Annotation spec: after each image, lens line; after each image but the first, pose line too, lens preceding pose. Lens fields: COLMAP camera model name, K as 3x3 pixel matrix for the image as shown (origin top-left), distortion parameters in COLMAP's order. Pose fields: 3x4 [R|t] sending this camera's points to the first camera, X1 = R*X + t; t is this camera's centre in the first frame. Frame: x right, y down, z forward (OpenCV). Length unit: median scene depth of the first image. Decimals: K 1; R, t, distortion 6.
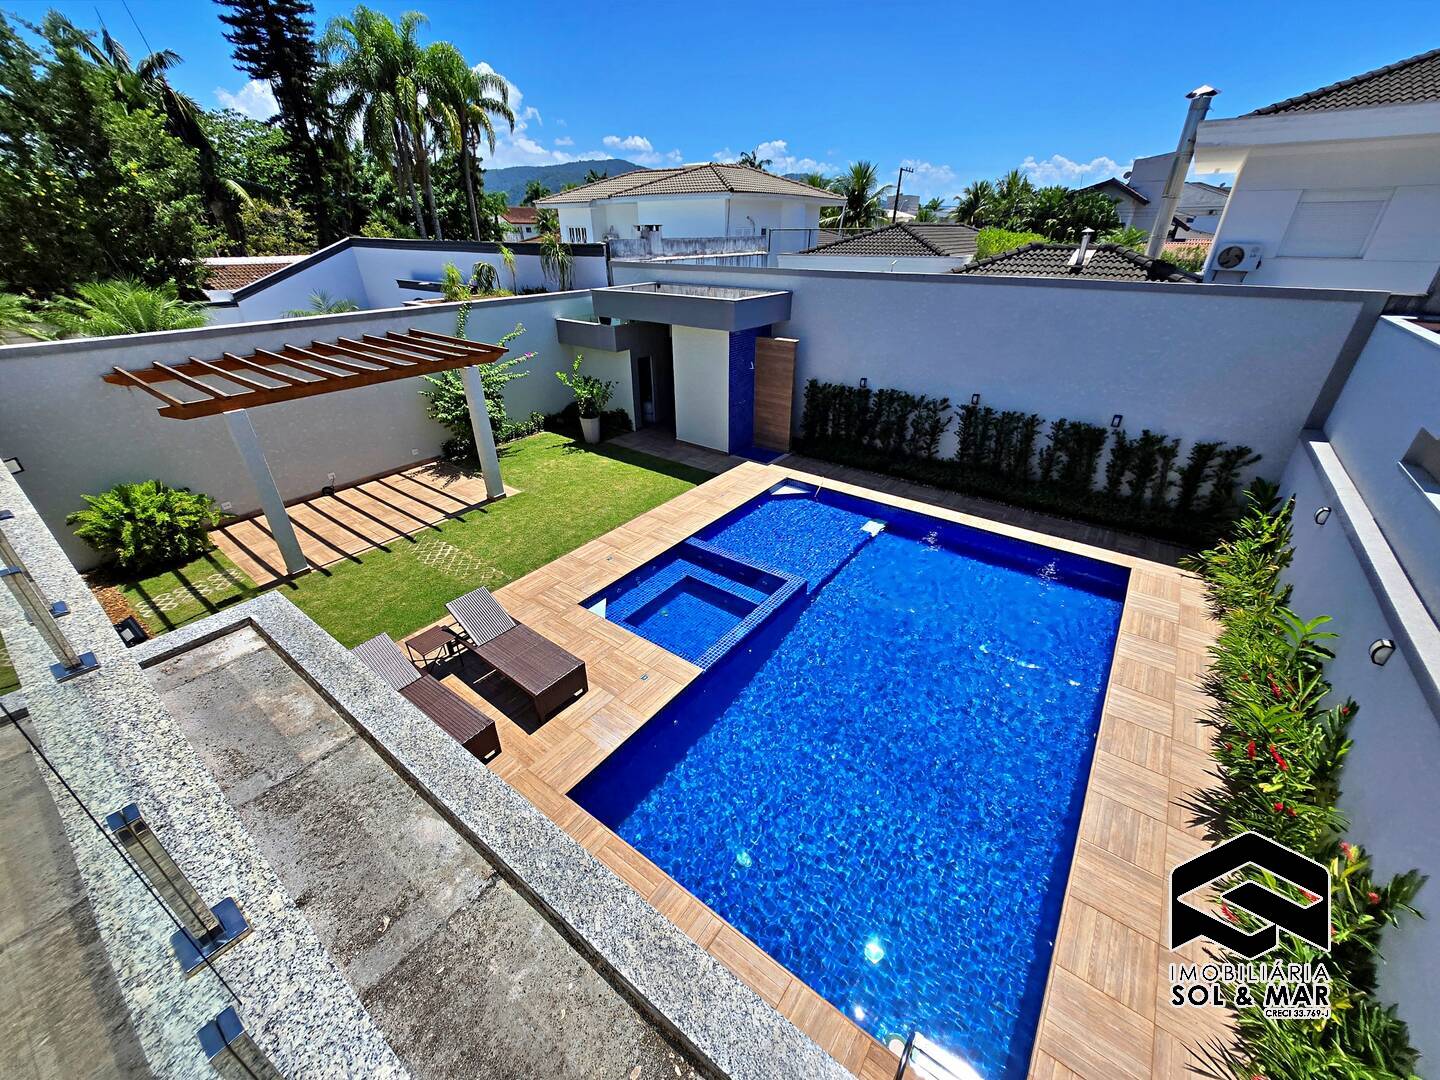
lens RADIAL K [[568.7, 0, 719.3], [0, 568.7, 529.7], [0, 0, 1]] dist [0.001856, -0.001556]
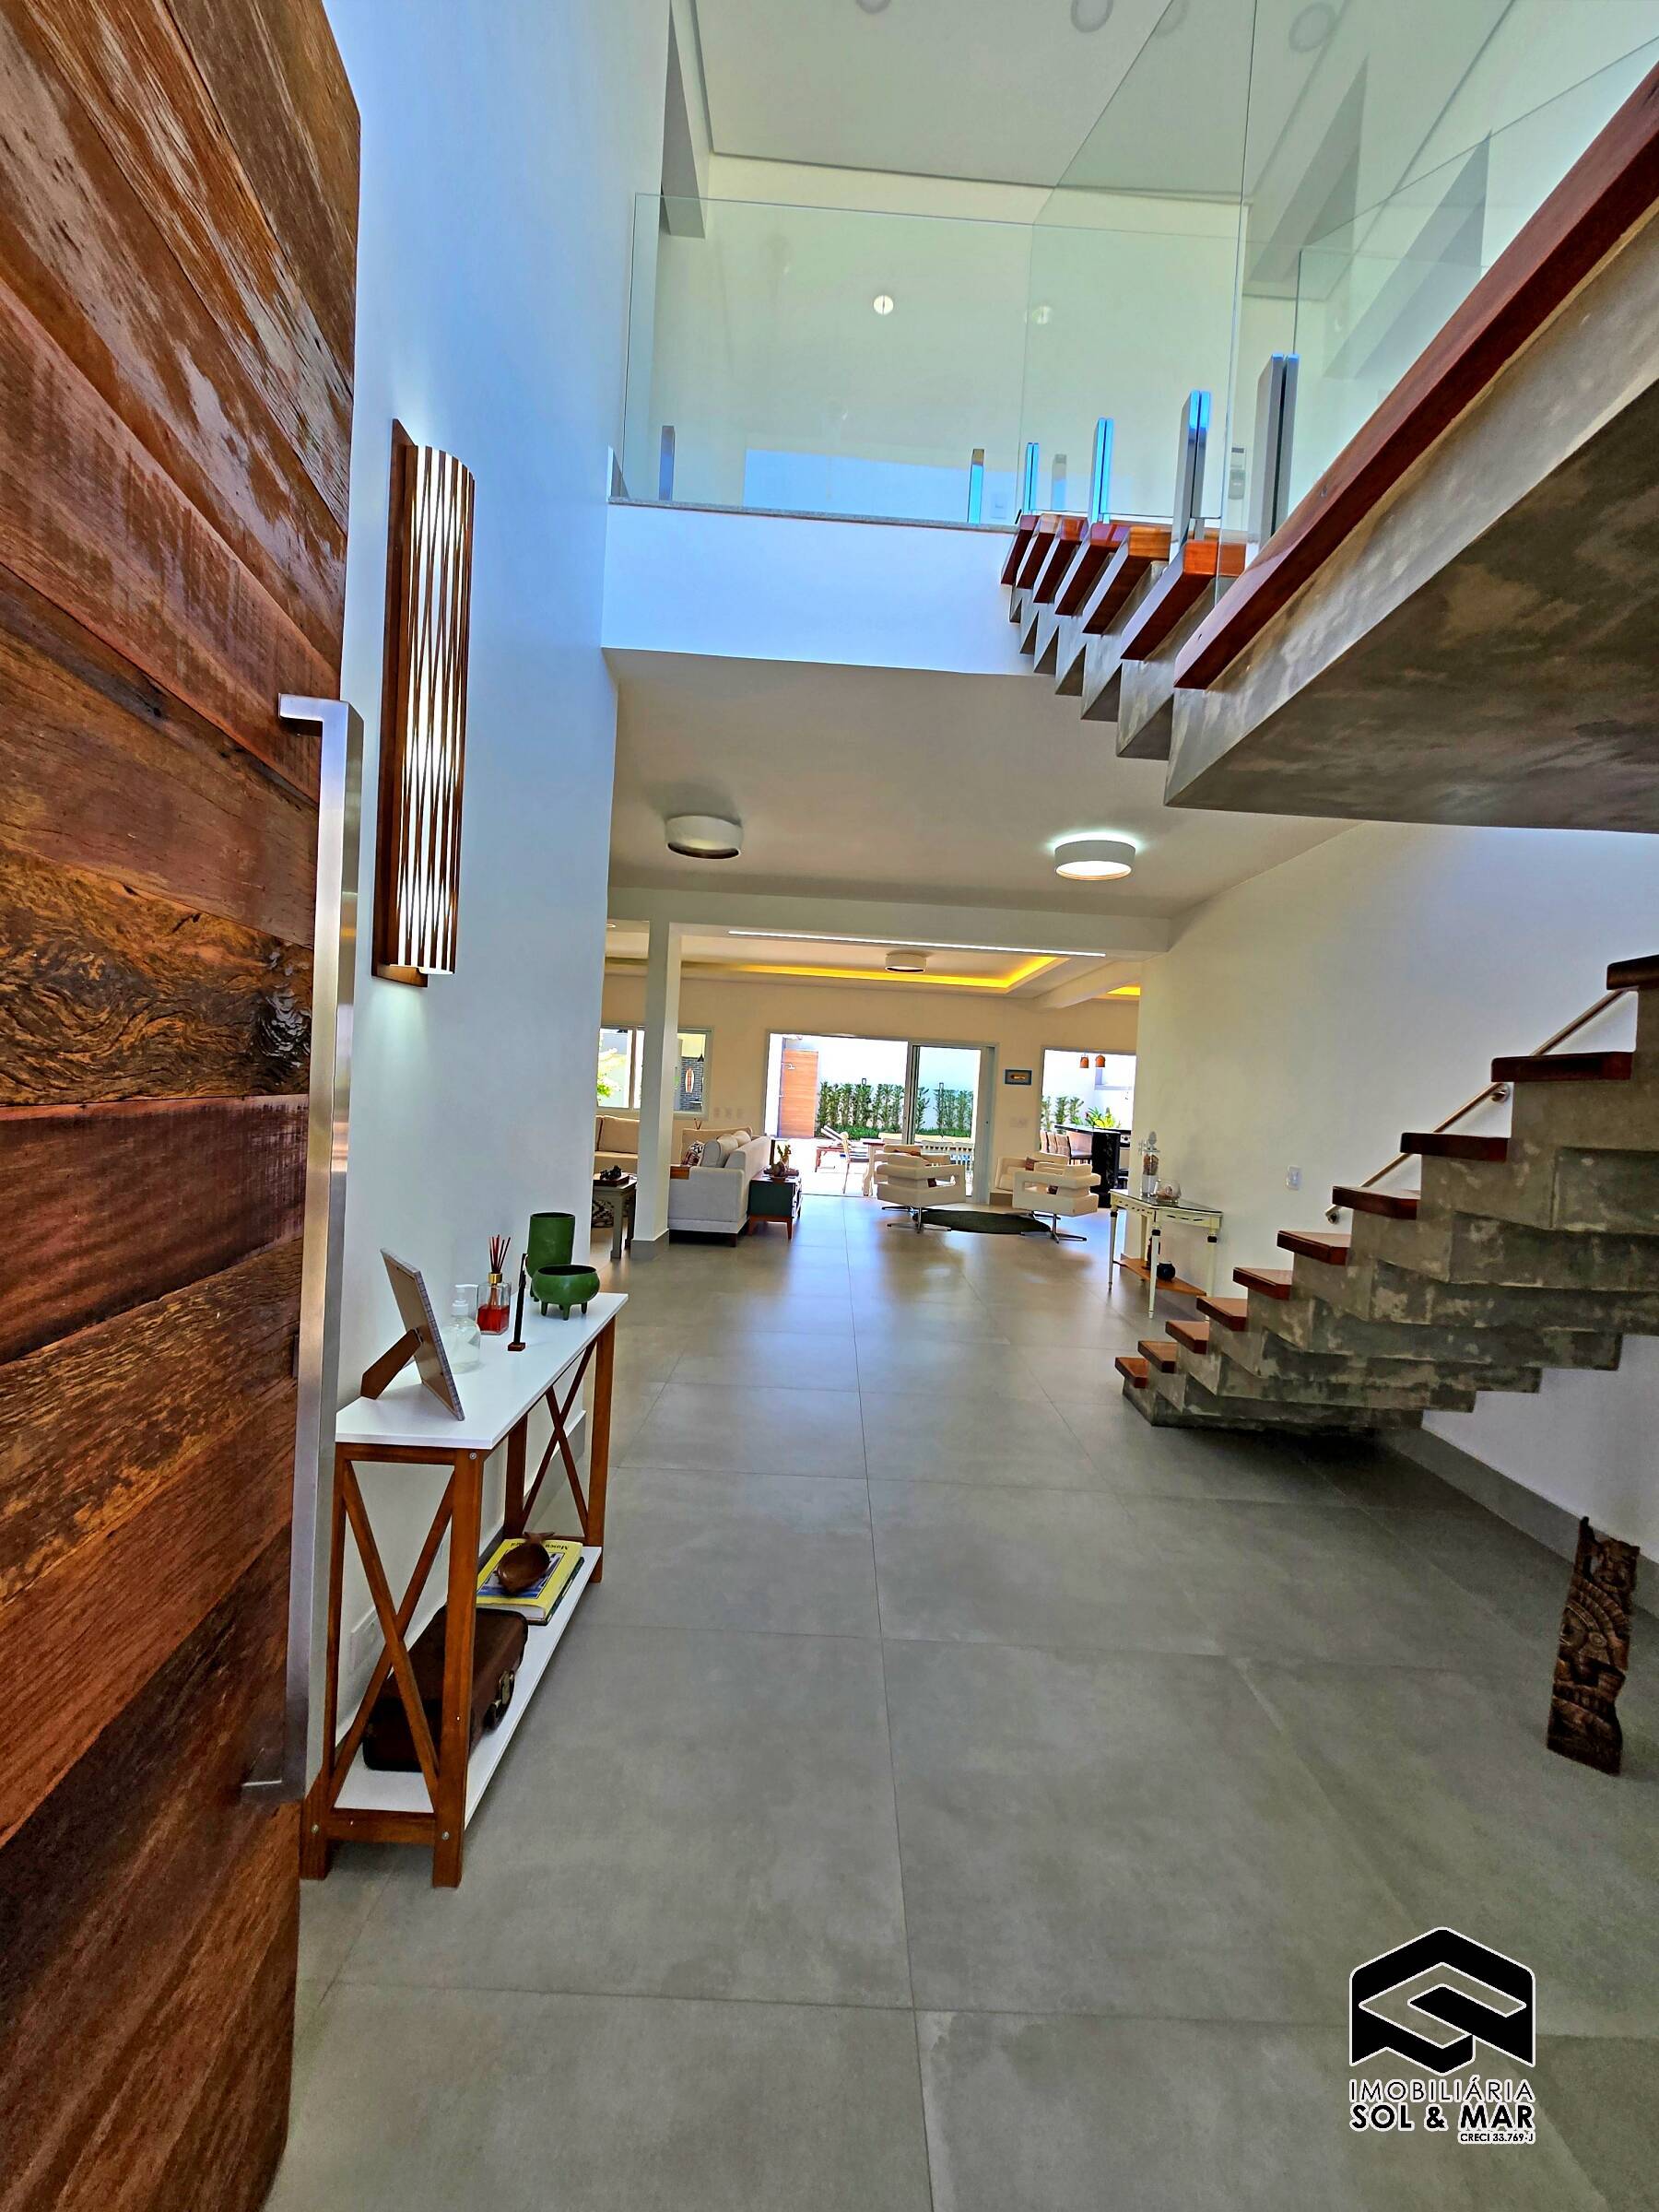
lens RADIAL K [[873.5, 0, 841.6], [0, 873.5, 1103.0], [0, 0, 1]] dist [0.001856, -0.001556]
pose [[0.784840, 0.031949, 0.618874, -1.399817], [0.237765, 0.906714, -0.348335, 0.654936], [-0.572270, 0.420534, 0.704030, -0.560778]]
